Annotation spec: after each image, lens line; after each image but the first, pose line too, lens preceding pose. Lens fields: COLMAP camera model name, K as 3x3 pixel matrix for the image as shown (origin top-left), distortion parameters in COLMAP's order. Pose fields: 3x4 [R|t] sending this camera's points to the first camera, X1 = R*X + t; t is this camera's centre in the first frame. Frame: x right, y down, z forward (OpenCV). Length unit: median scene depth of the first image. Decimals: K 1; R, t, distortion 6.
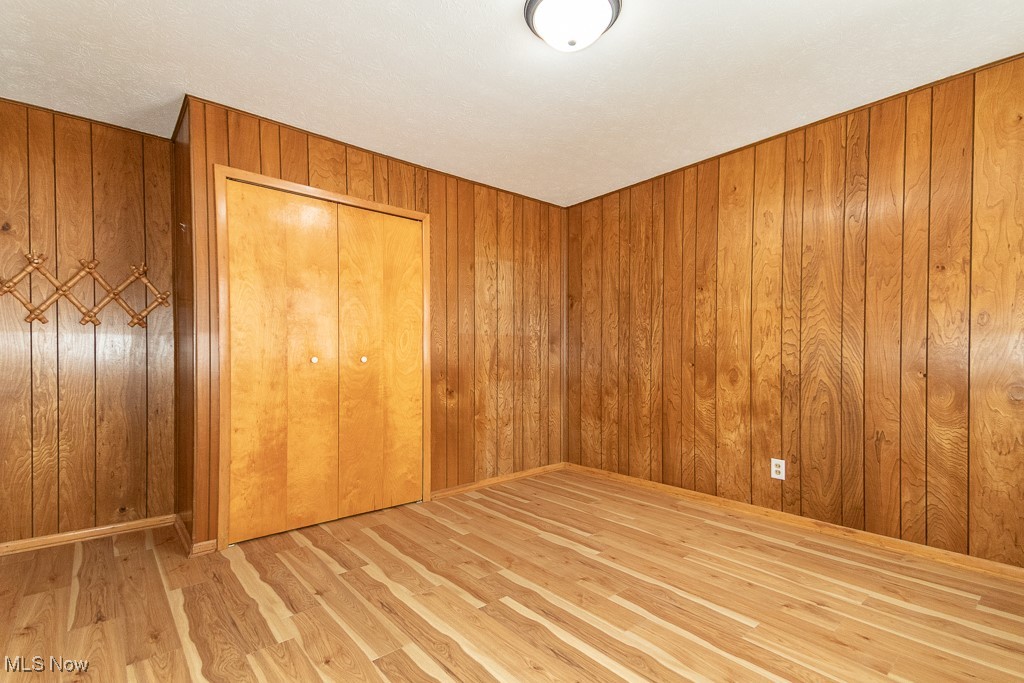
lens RADIAL K [[473.0, 0, 508.7], [0, 473.0, 364.9], [0, 0, 1]] dist [0.085069, -0.039104]
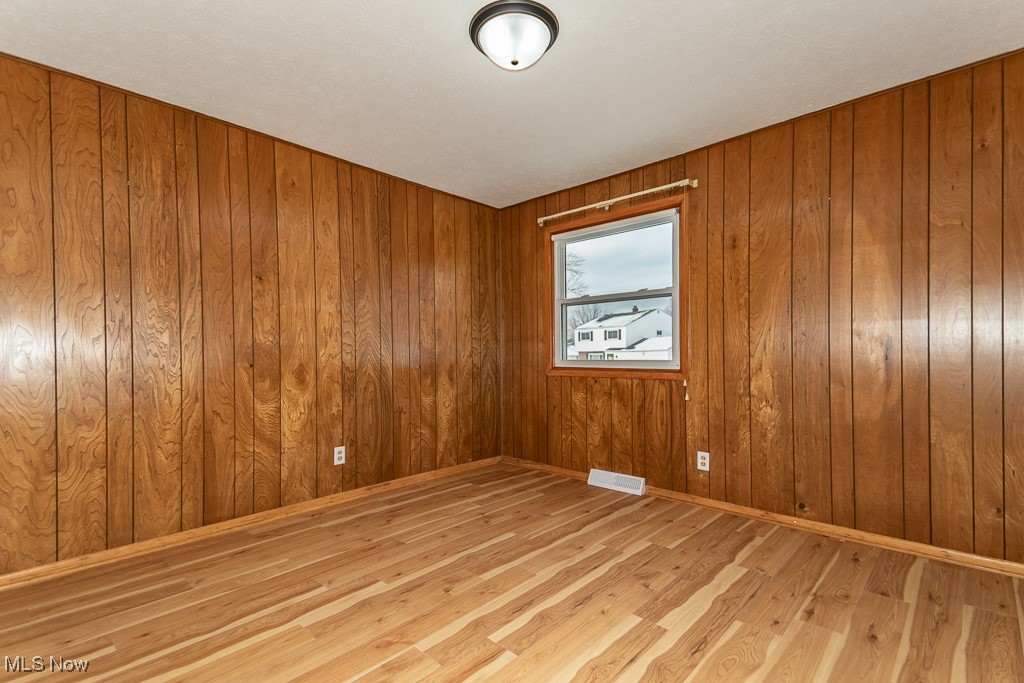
lens RADIAL K [[476.8, 0, 516.8], [0, 476.8, 353.4], [0, 0, 1]] dist [0.083356, -0.039410]
pose [[-0.119040, -0.000810, 0.992889, -0.624080], [0.023373, 0.999720, 0.003618, -0.016063], [-0.992614, 0.023638, -0.118988, 0.748854]]
